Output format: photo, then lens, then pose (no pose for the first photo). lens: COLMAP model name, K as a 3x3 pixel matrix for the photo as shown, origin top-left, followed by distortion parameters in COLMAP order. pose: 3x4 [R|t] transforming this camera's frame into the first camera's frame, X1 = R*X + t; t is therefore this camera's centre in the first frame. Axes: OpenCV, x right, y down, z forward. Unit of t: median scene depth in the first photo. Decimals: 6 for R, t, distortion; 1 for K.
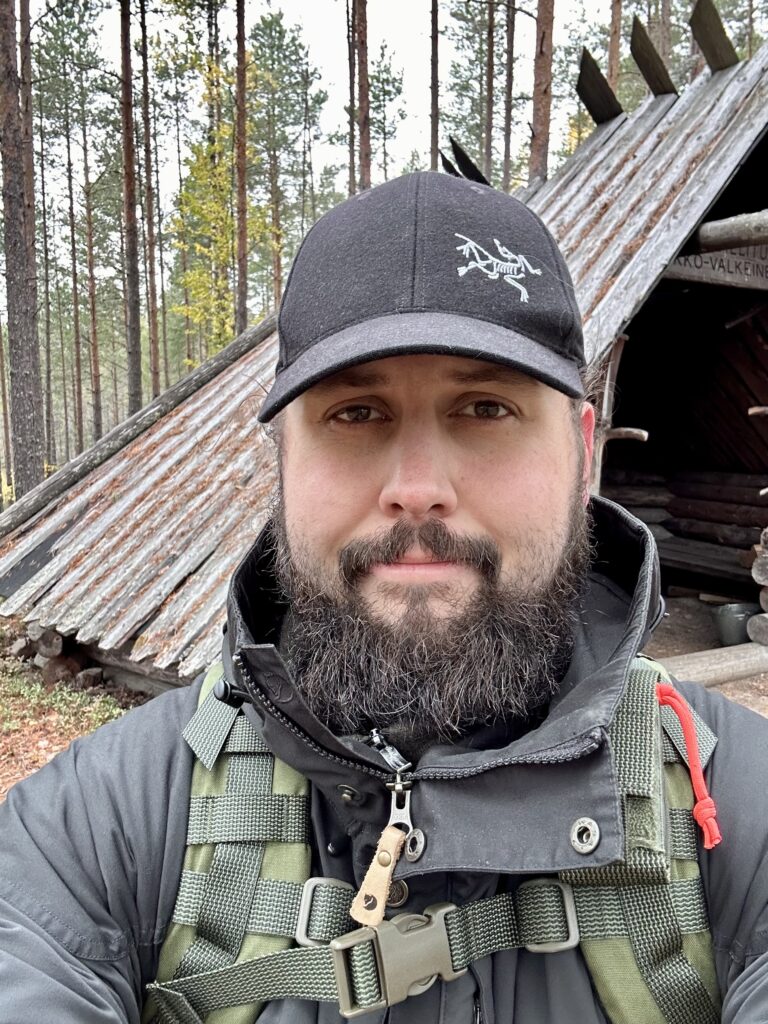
lens RADIAL K [[895.1, 0, 384.2], [0, 895.1, 510.8], [0, 0, 1]] dist [0.038397, 0.002544]
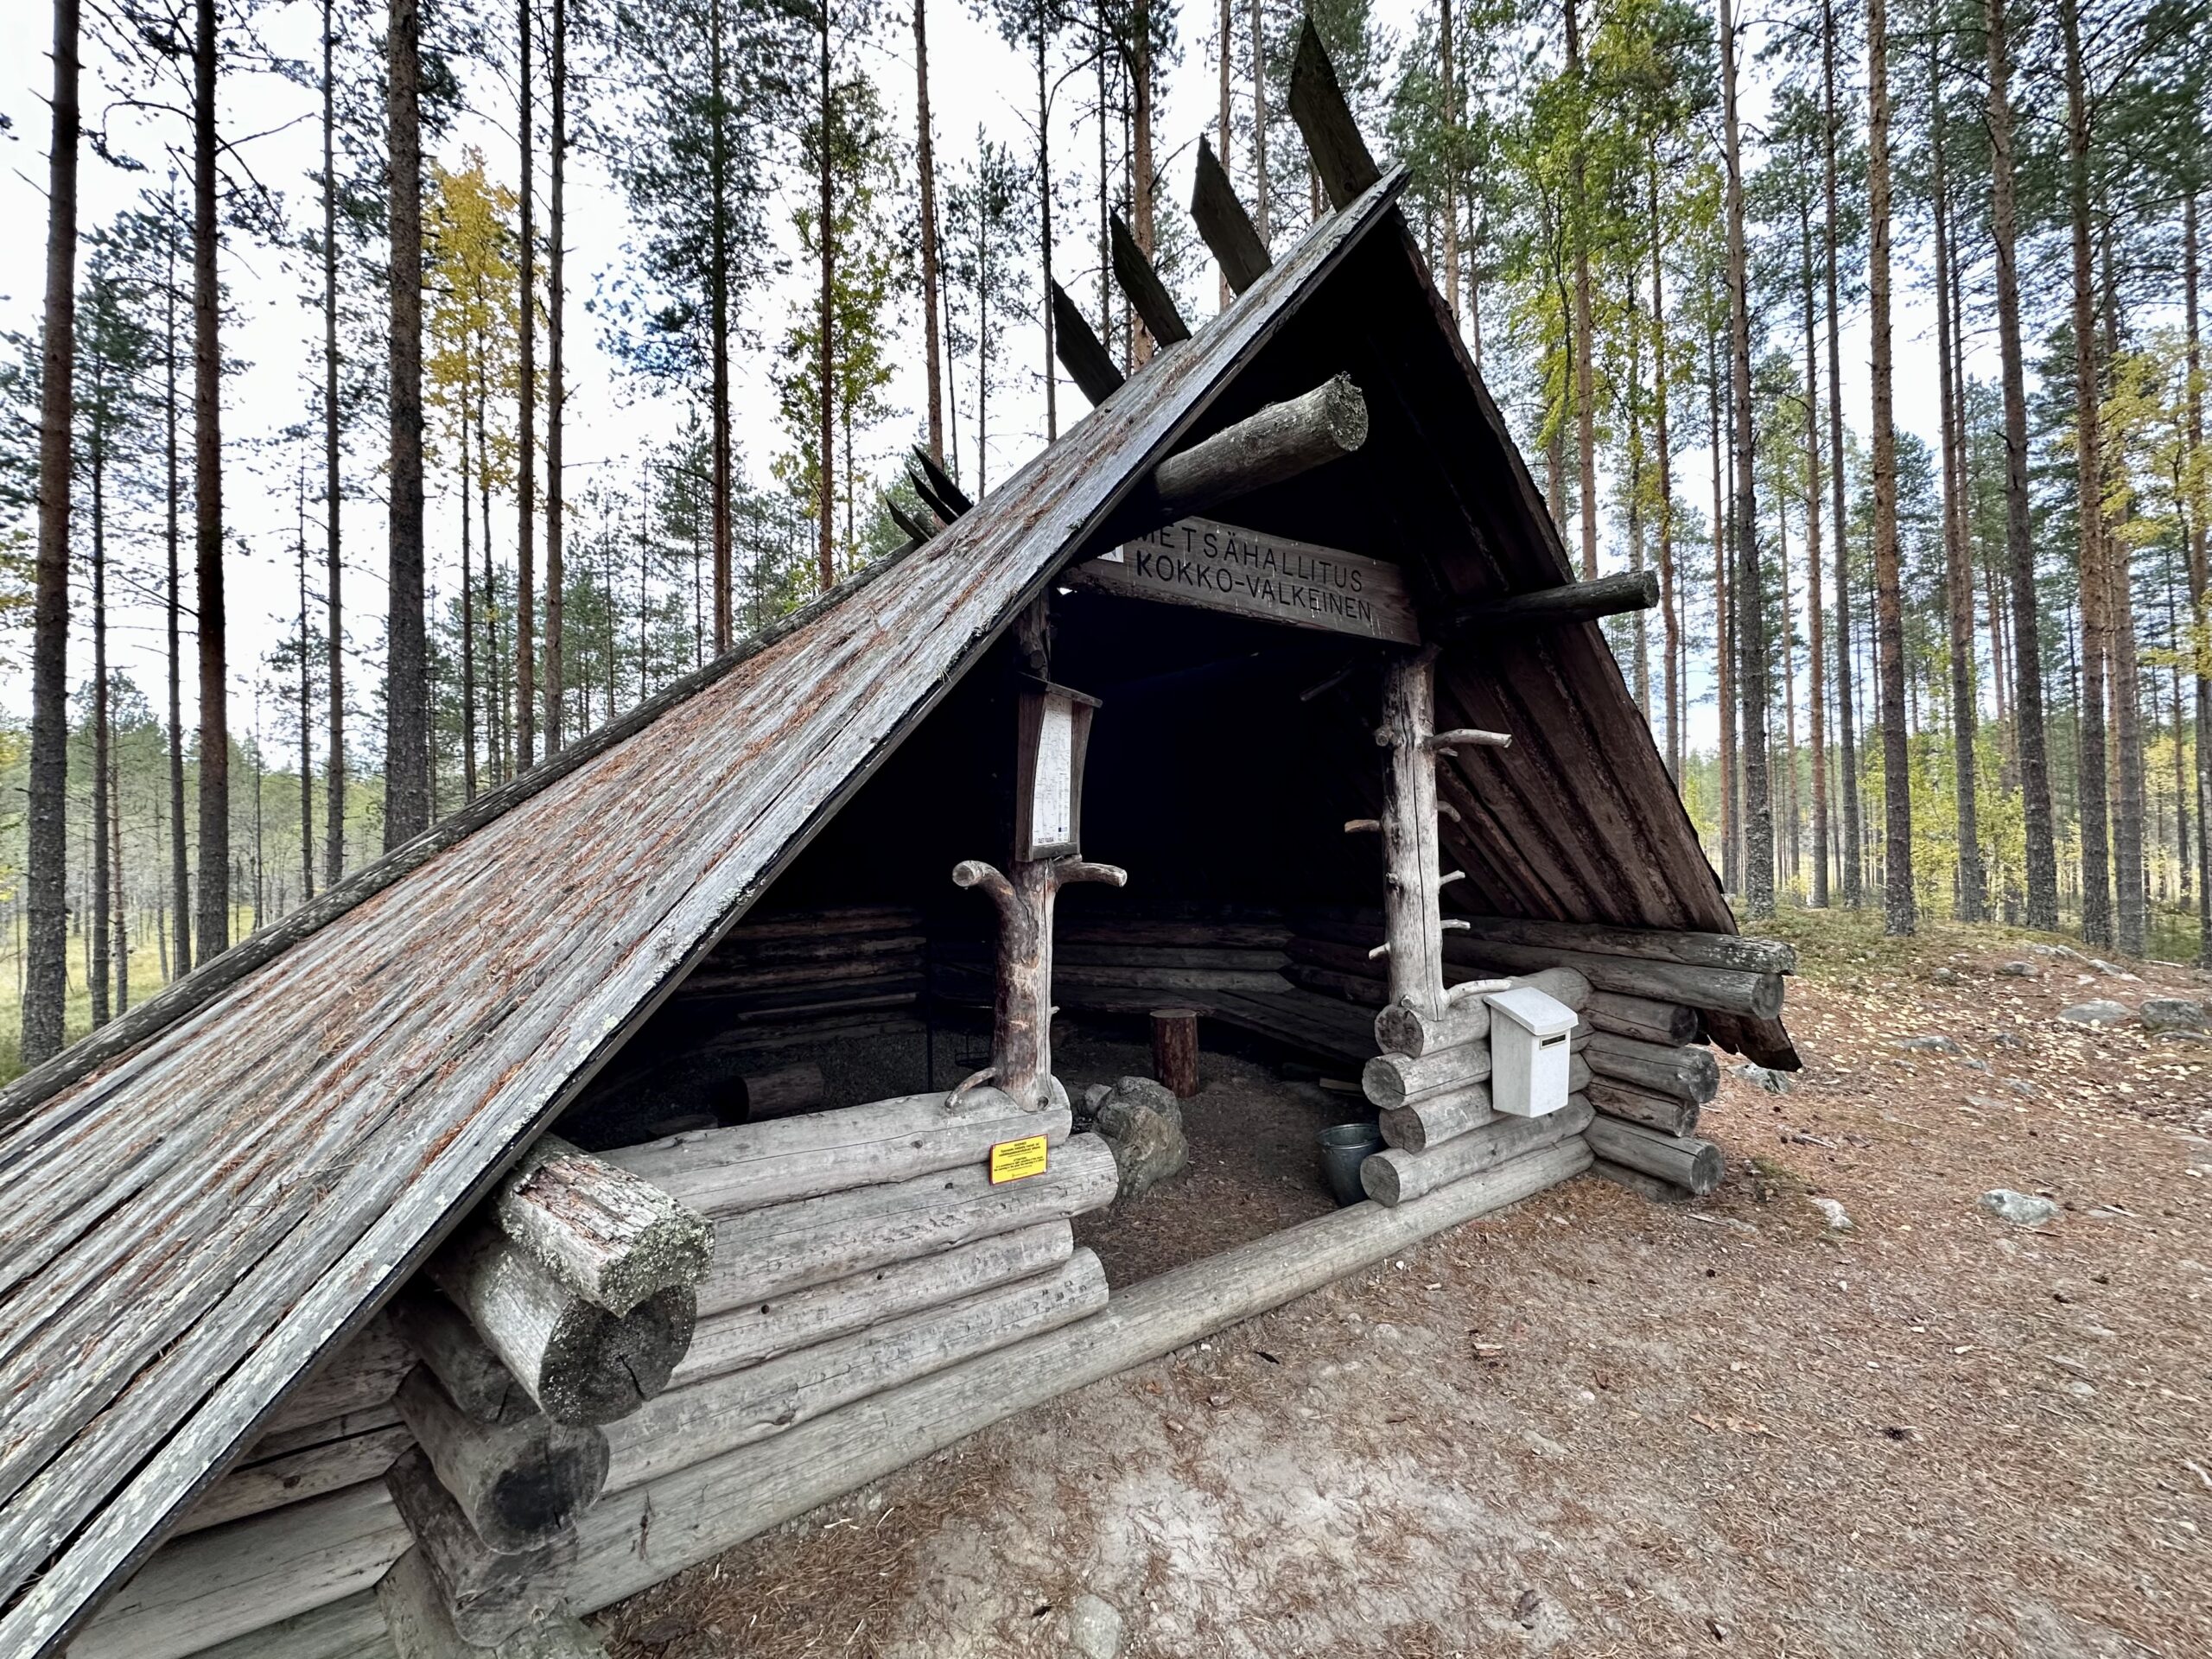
lens RADIAL K [[878.3, 0, 1108.0], [0, 878.3, 822.4], [0, 0, 1]] dist [0.001079, 0.000093]
pose [[0.999101, -0.018003, 0.038382, 0.228434], [0.022364, 0.992948, -0.116424, -0.047651], [-0.036016, 0.117178, 0.992458, 0.412780]]
